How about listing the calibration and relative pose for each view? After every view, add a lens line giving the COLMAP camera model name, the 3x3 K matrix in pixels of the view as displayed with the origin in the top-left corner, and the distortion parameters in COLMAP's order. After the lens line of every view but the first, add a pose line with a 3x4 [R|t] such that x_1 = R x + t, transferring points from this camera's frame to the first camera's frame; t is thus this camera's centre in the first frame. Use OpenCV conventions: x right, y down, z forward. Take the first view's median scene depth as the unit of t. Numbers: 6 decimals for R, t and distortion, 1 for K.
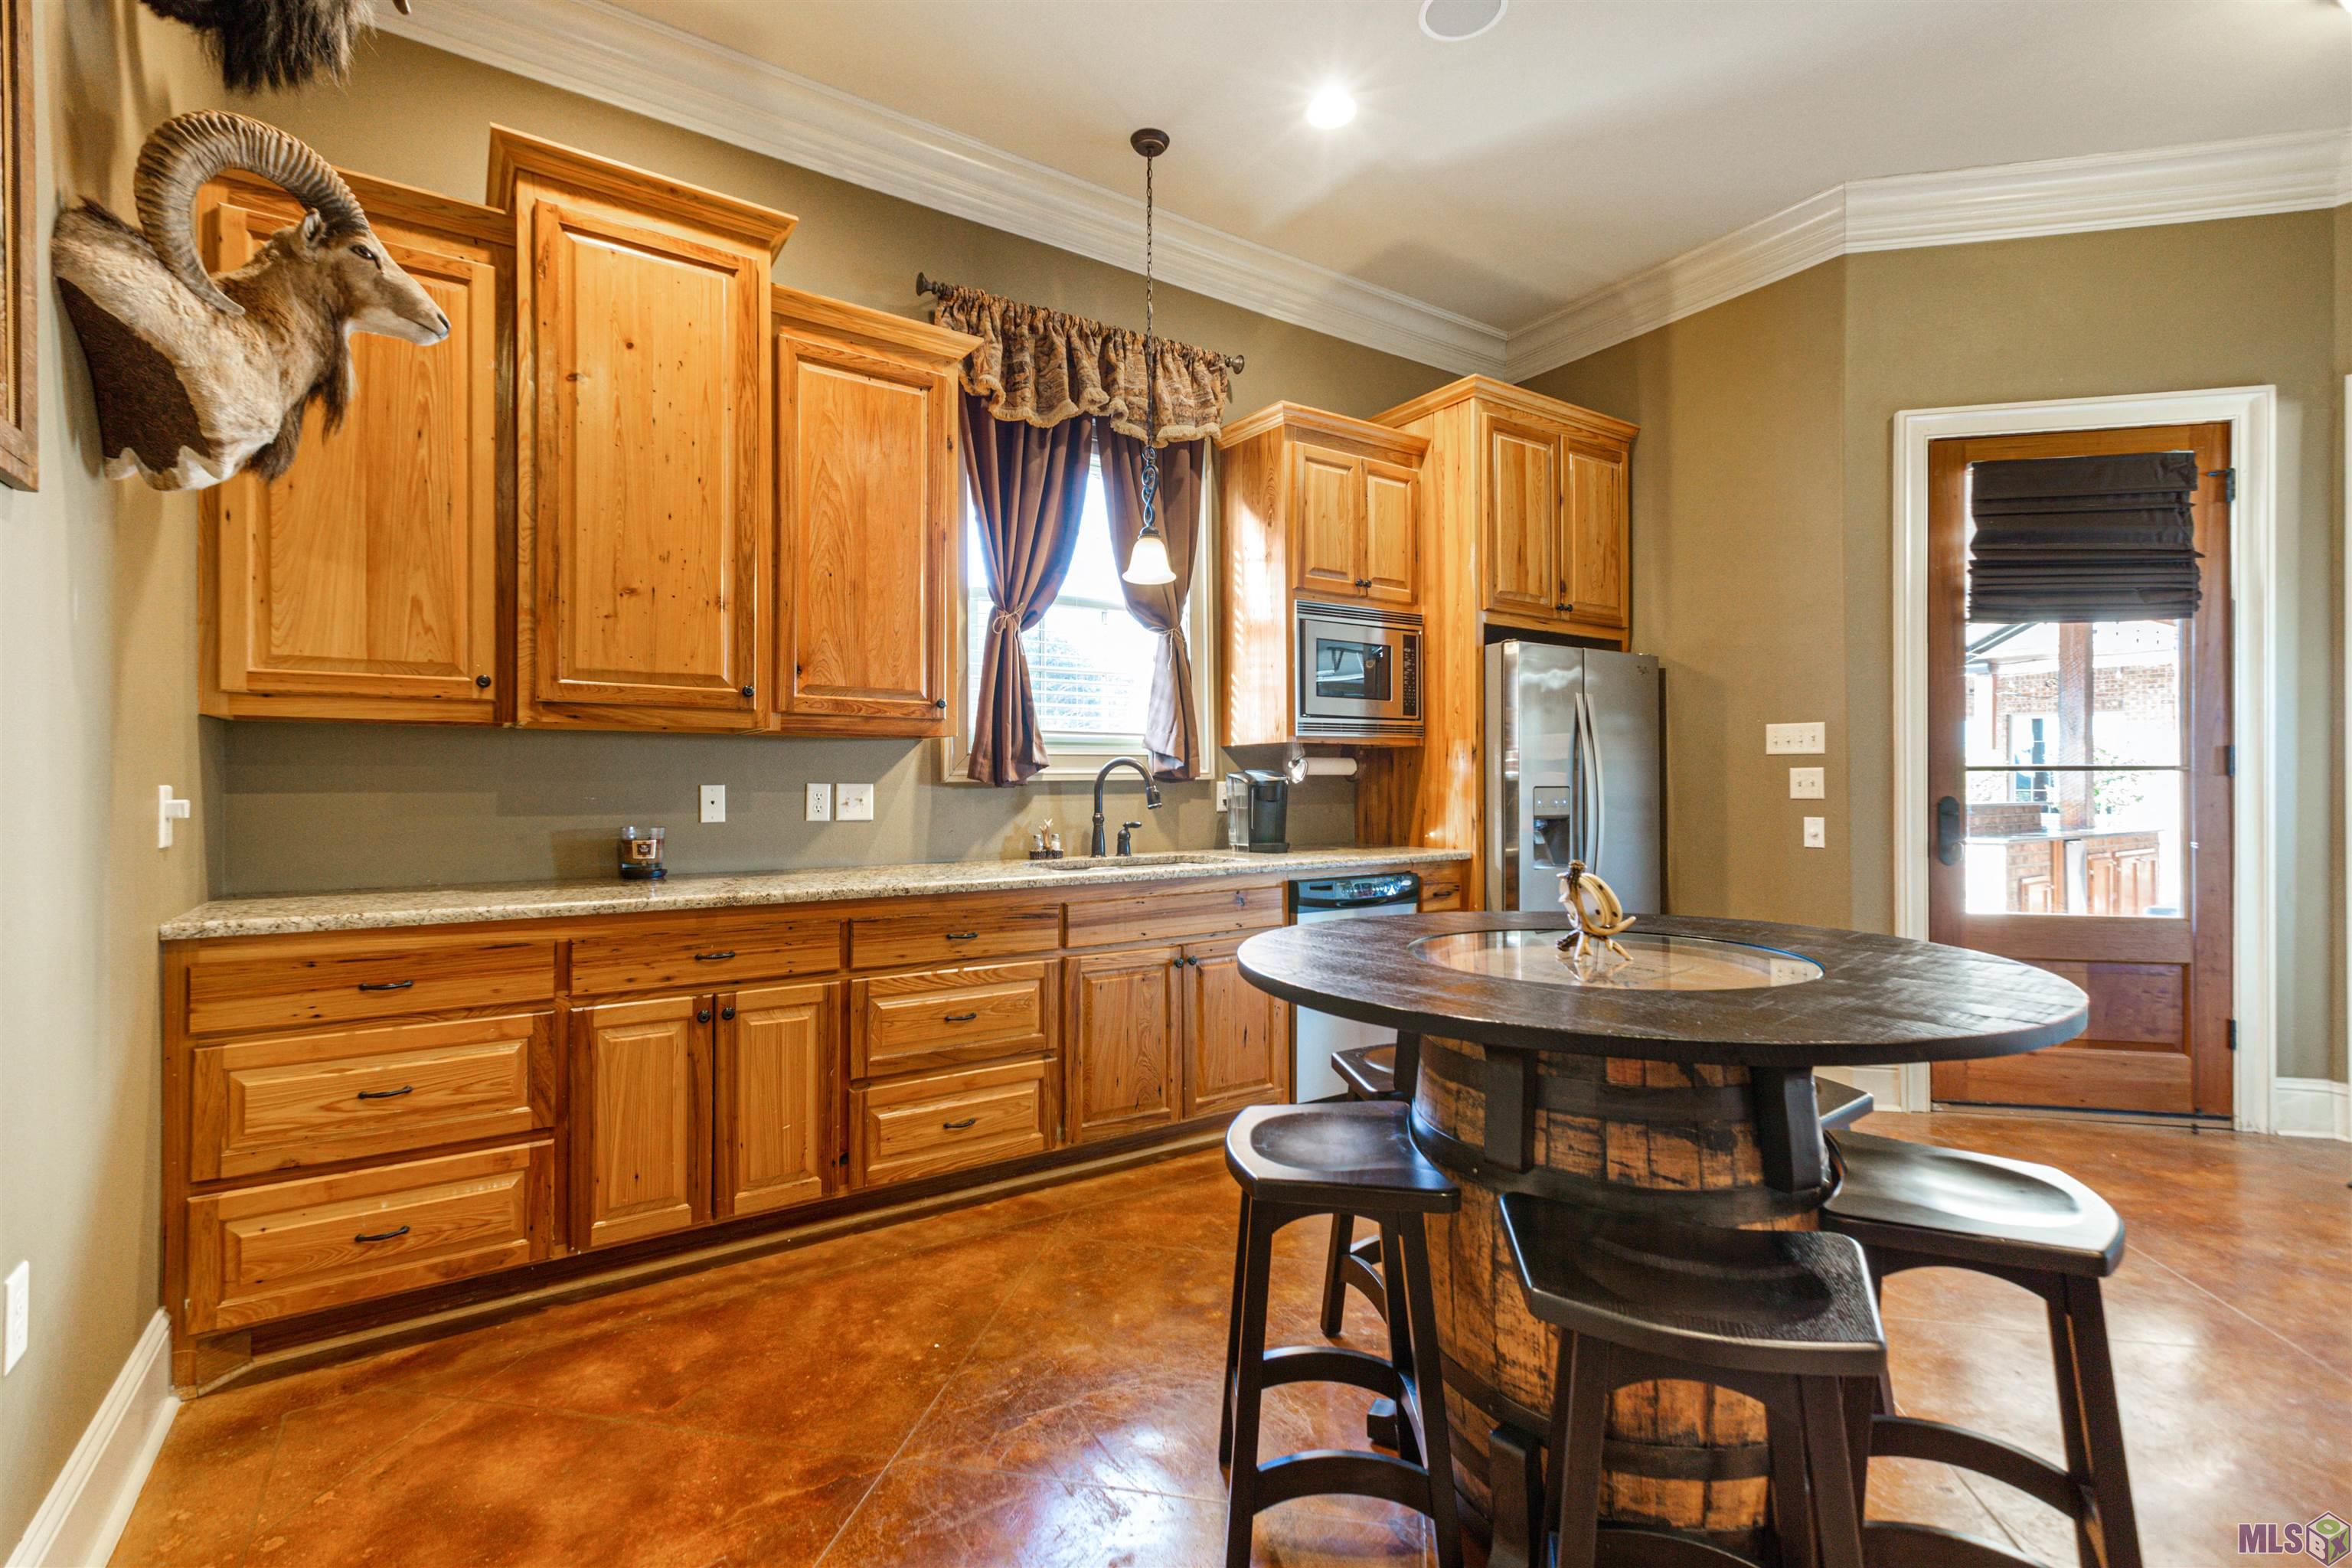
lens RADIAL K [[1062.3, 0, 1178.0], [0, 1062.3, 779.1], [0, 0, 1]] dist [0.006083, 0.001168]
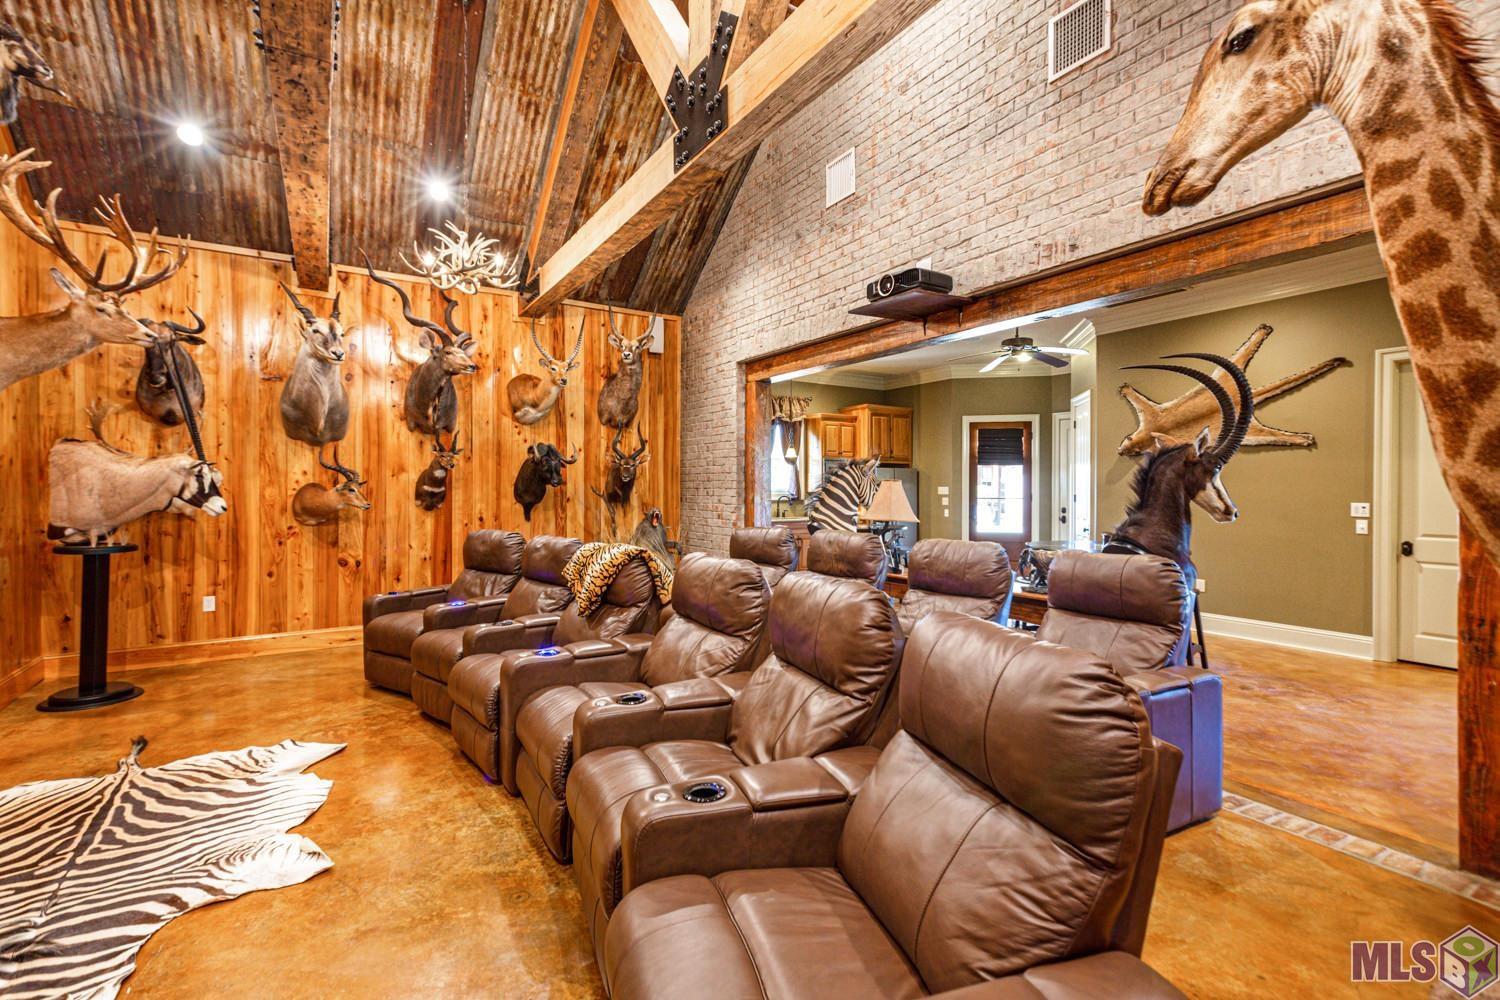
lens RADIAL K [[677.5, 0, 752.5], [0, 677.5, 498.9], [0, 0, 1]] dist [0.006083, 0.001168]
pose [[0.999822, 0.004559, -0.018281, -0.125927], [-0.004445, 0.999970, 0.006286, -0.020979], [0.018310, -0.006204, 0.999813, -1.743803]]
